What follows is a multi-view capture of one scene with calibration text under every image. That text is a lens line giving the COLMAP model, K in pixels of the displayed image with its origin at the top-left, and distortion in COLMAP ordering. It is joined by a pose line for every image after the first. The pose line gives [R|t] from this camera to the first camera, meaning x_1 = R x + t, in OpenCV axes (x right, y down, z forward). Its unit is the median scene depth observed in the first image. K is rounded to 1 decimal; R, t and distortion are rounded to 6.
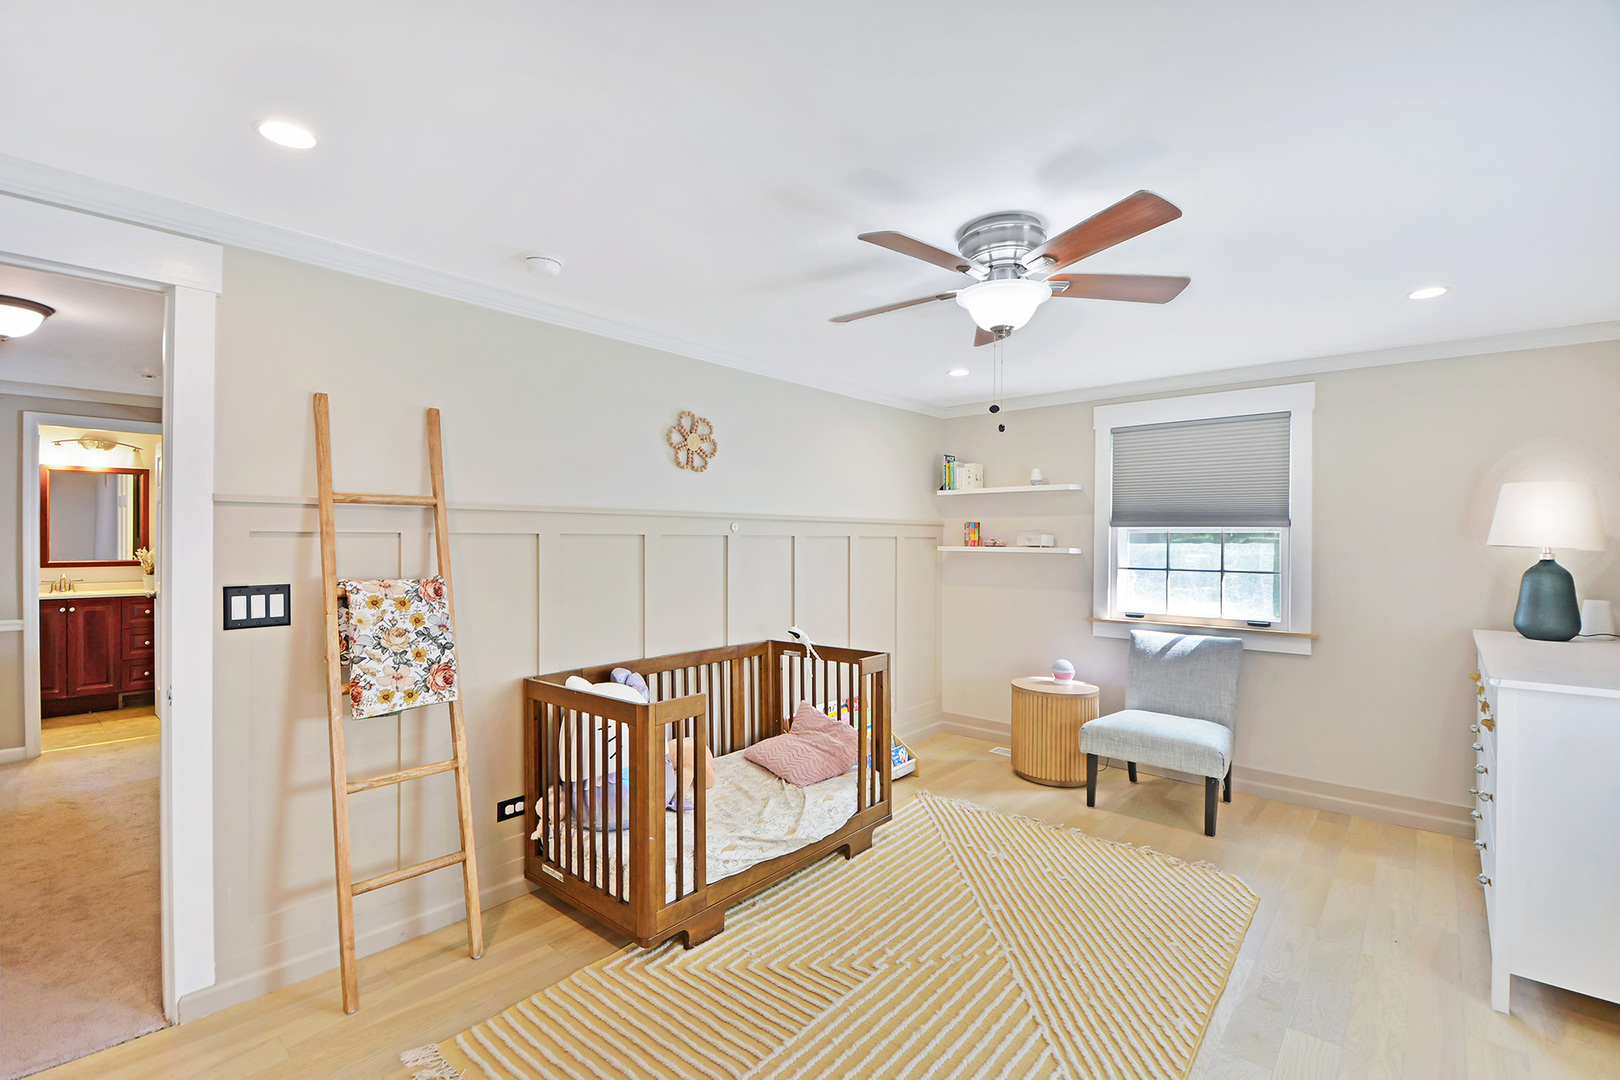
lens RADIAL K [[709.9, 0, 799.5], [0, 709.9, 542.9], [0, 0, 1]] dist [-0.001738, -0.000390]
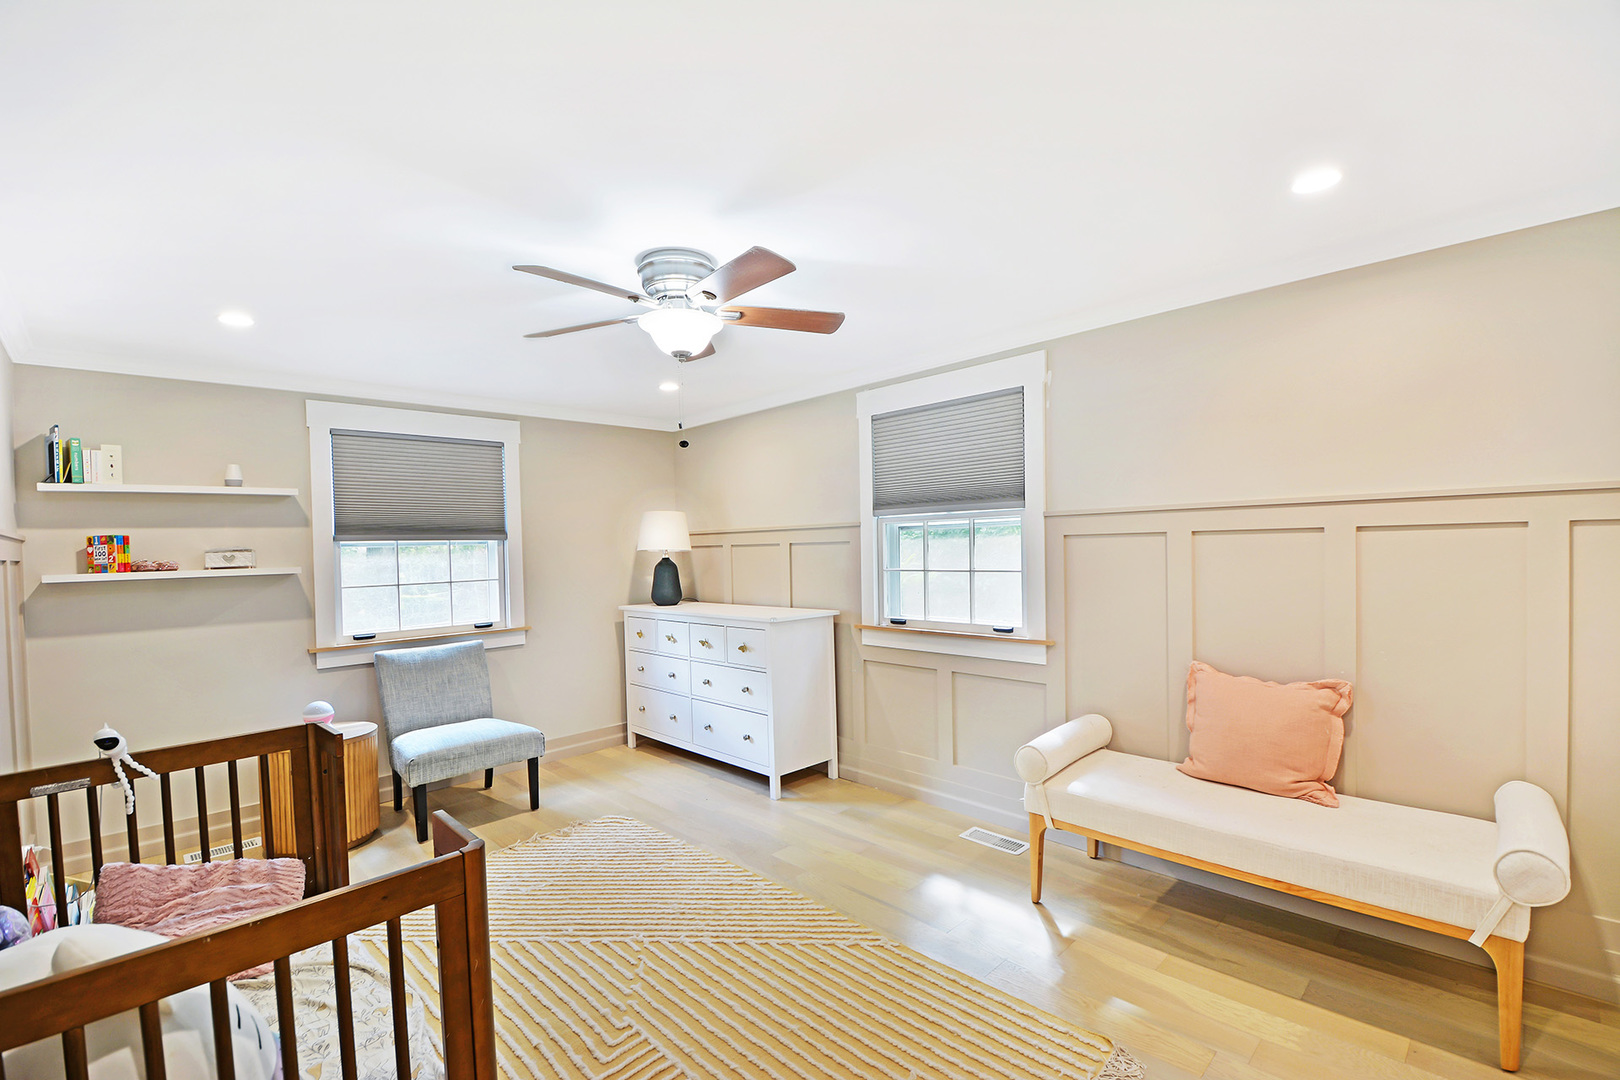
lens RADIAL K [[709.9, 0, 799.5], [0, 709.9, 542.9], [0, 0, 1]] dist [-0.001738, -0.000390]
pose [[0.079866, -0.003358, 0.996800, -0.460606], [0.032764, 0.999463, 0.000742, -0.002051], [-0.996267, 0.032600, 0.079933, 0.418267]]
